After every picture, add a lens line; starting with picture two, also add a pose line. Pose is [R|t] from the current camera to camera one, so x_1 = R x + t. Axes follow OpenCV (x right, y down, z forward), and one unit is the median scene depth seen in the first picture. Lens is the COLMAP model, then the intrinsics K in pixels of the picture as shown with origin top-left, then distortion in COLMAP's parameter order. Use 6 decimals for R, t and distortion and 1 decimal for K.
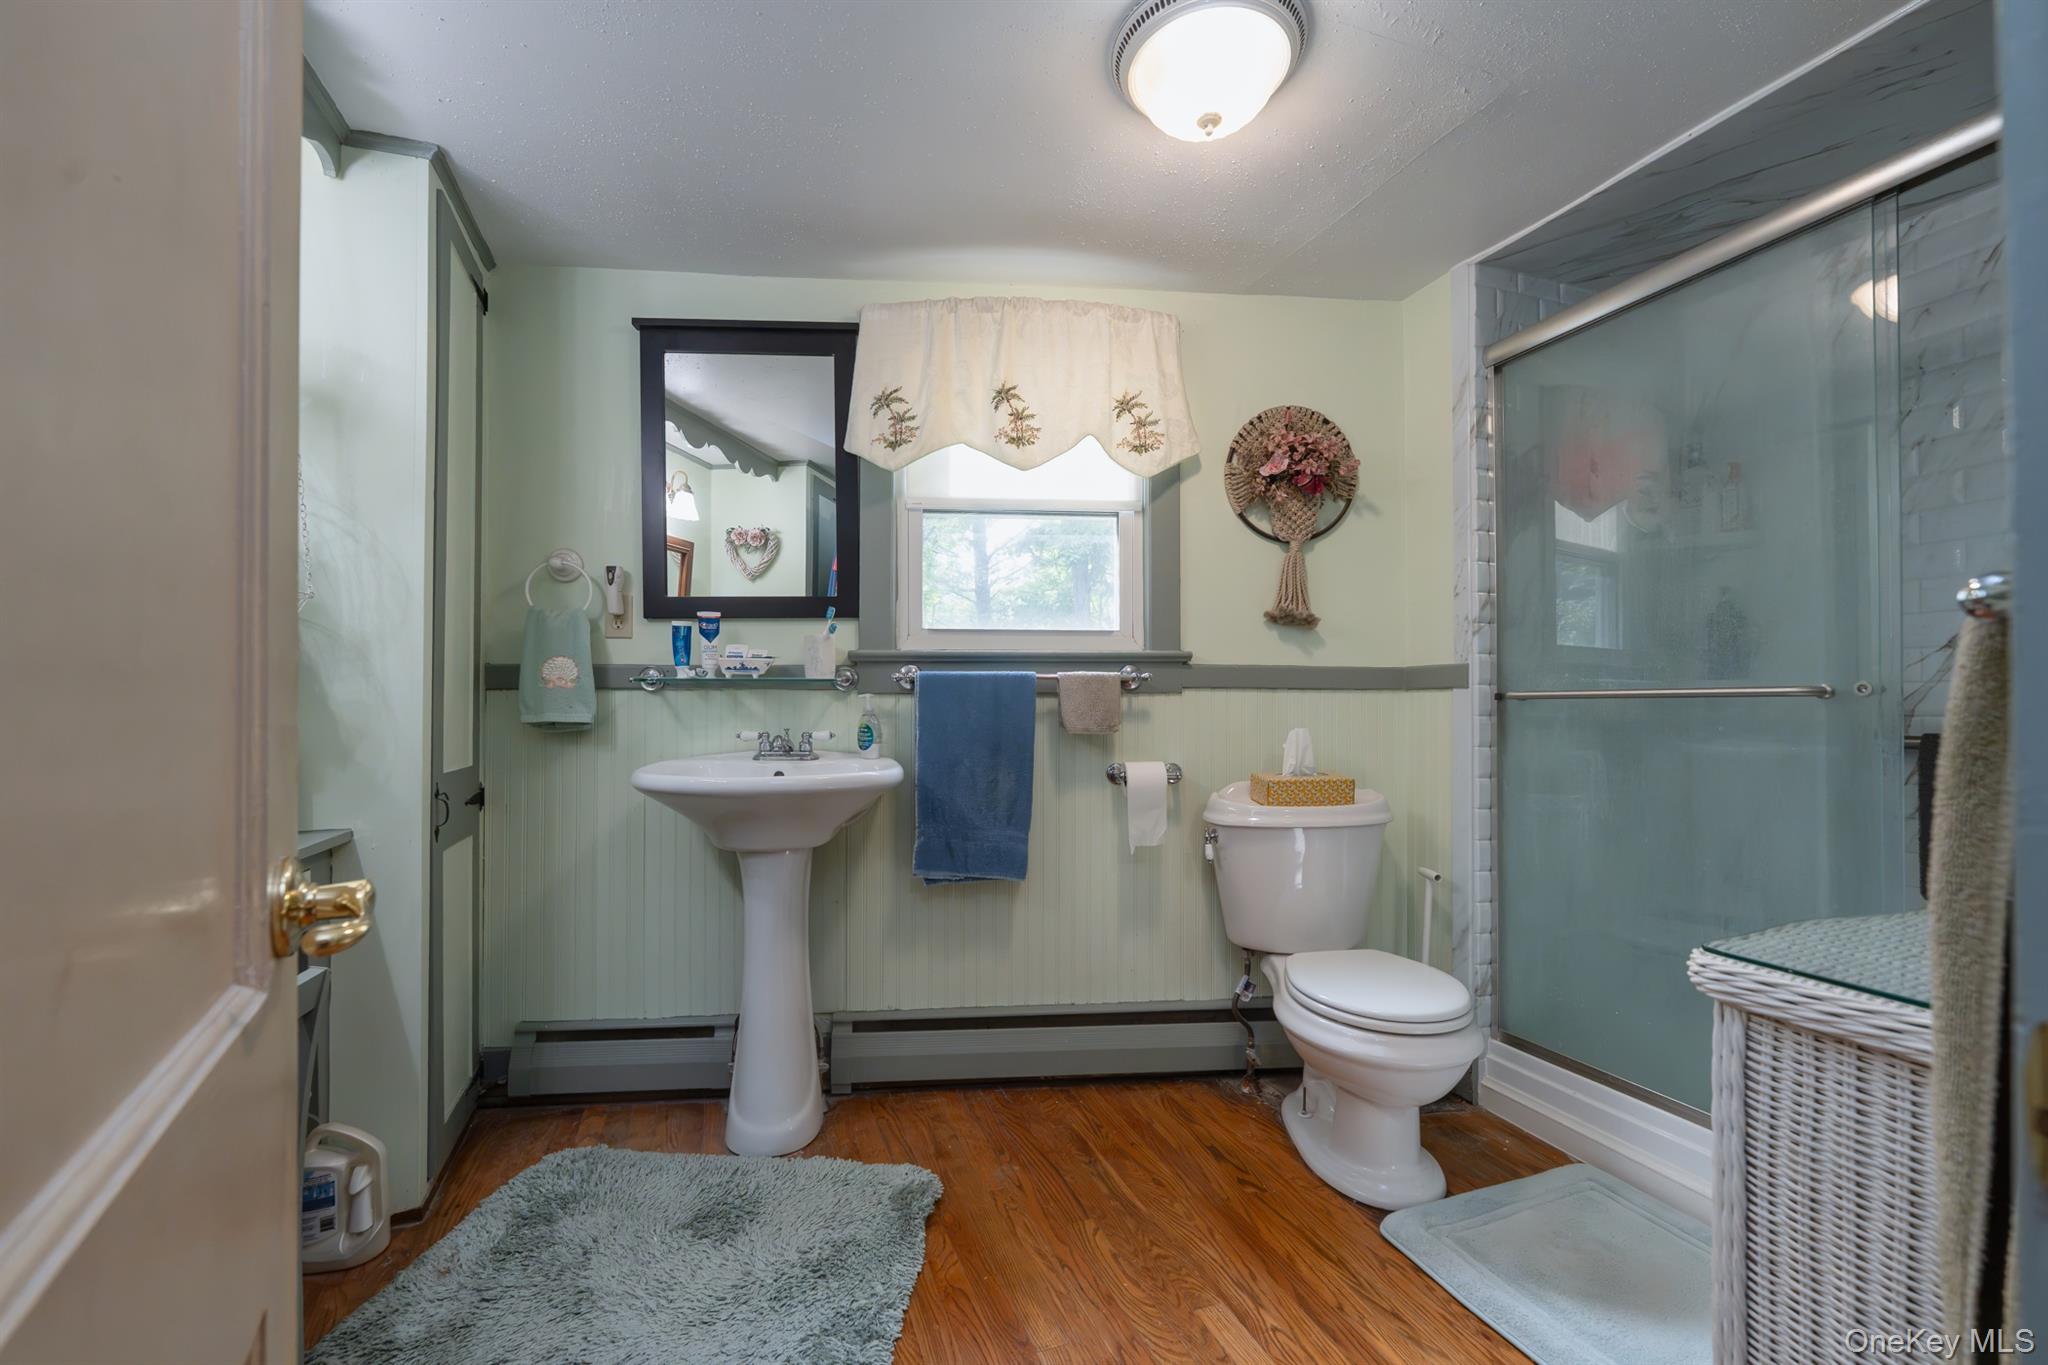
lens RADIAL K [[823.7, 0, 1024.0], [0, 823.7, 682.5], [0, 0, 1]] dist [0.000998, -0.000036]
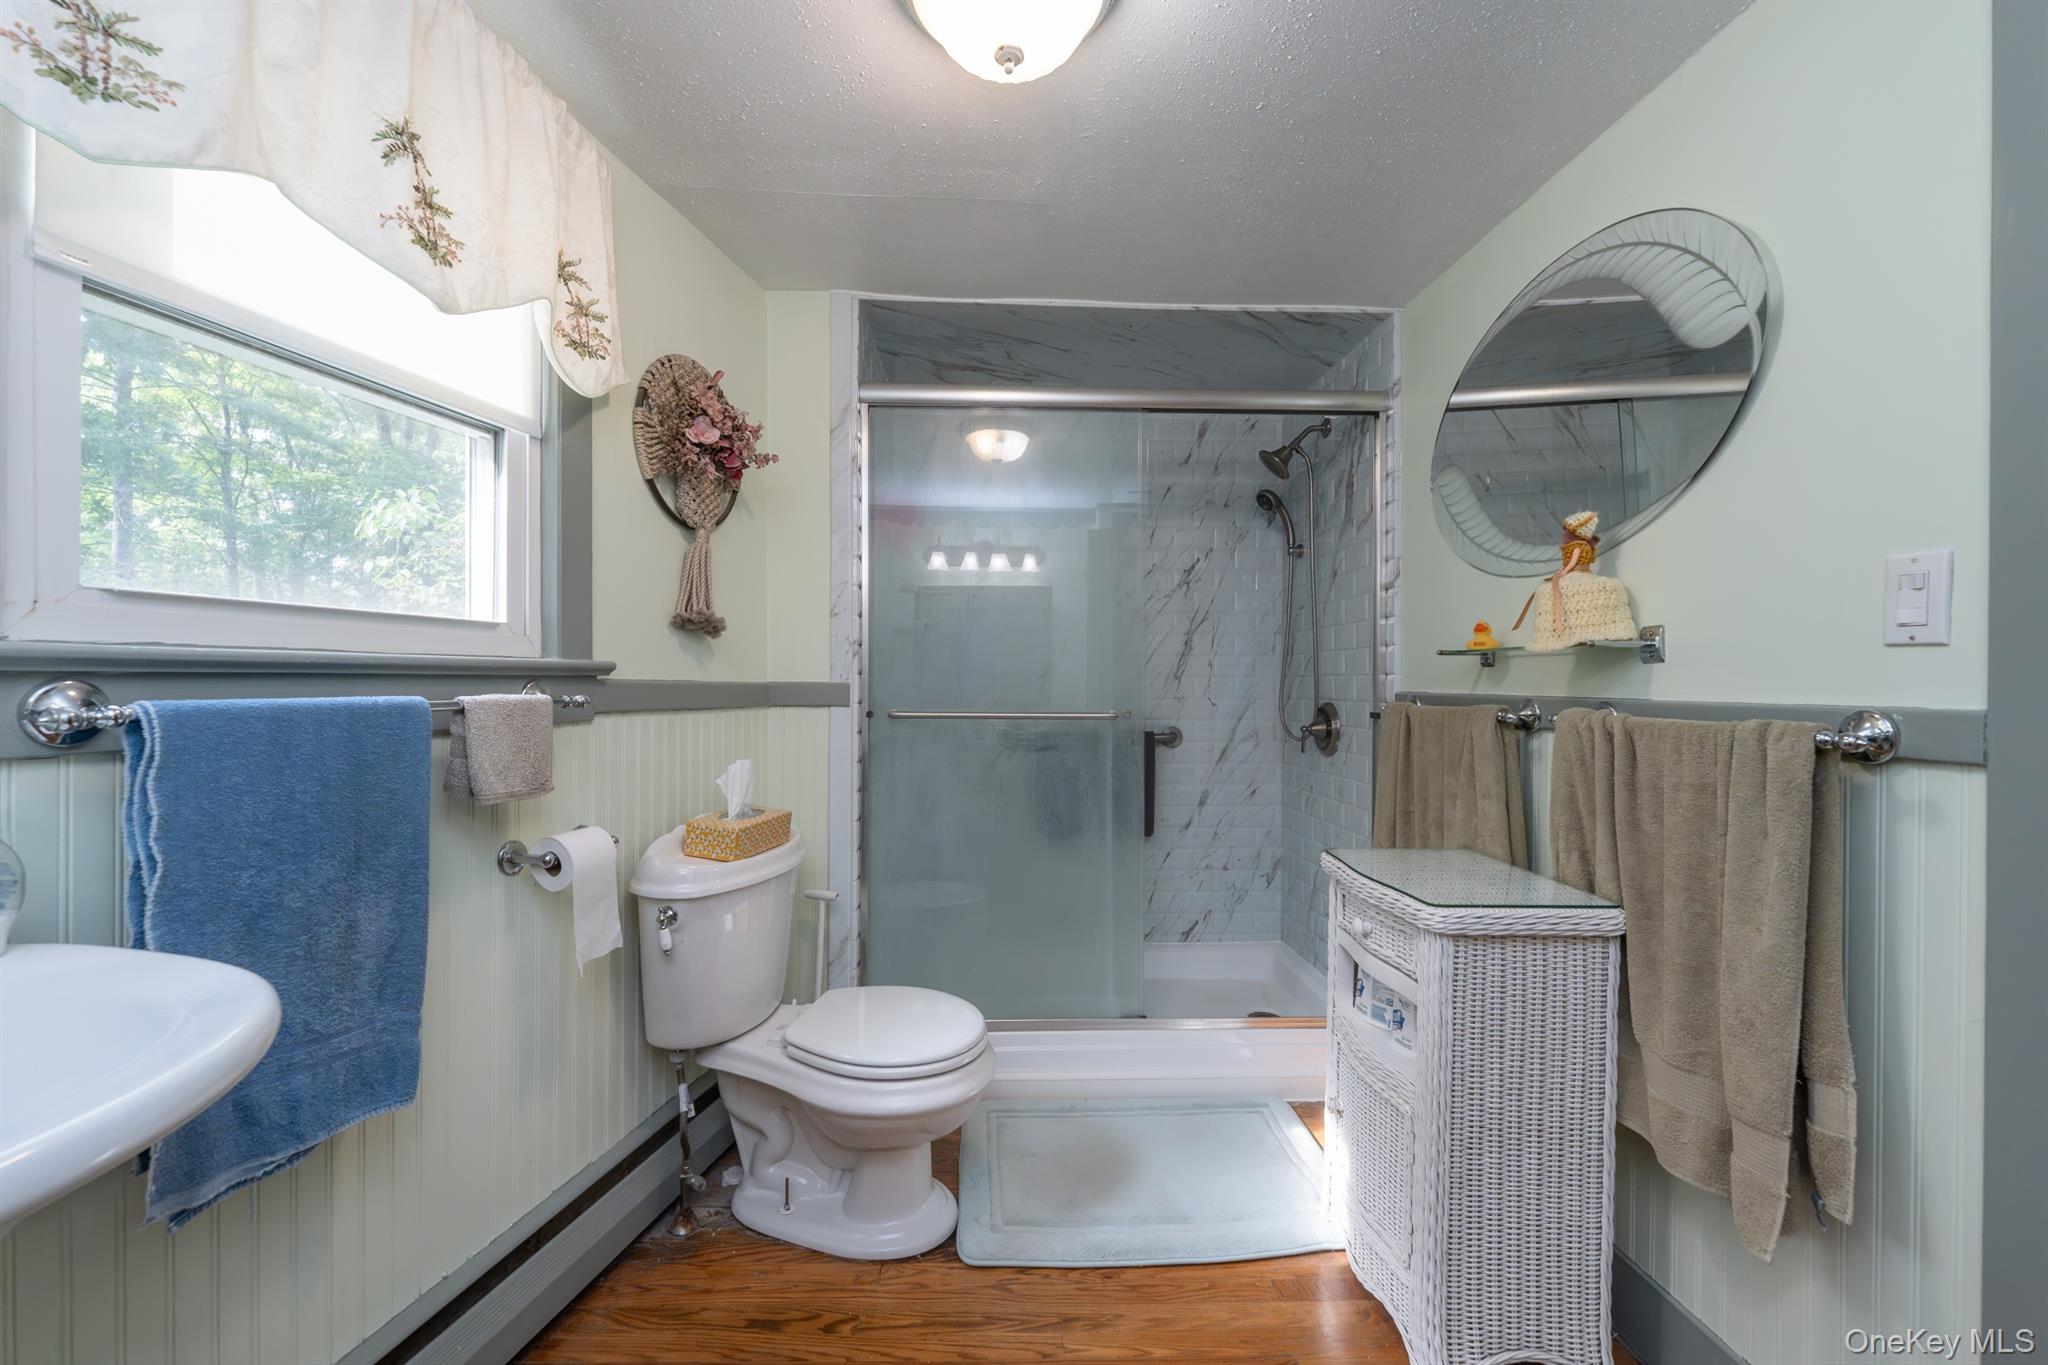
lens RADIAL K [[802.2, 0, 1020.5], [0, 802.2, 676.3], [0, 0, 1]] dist [-0.002403, -0.000170]
pose [[0.316101, 0.010500, 0.948667, -0.345208], [-0.033937, 0.999424, 0.000246, -0.038410], [-0.948118, -0.032272, 0.316275, 0.466271]]
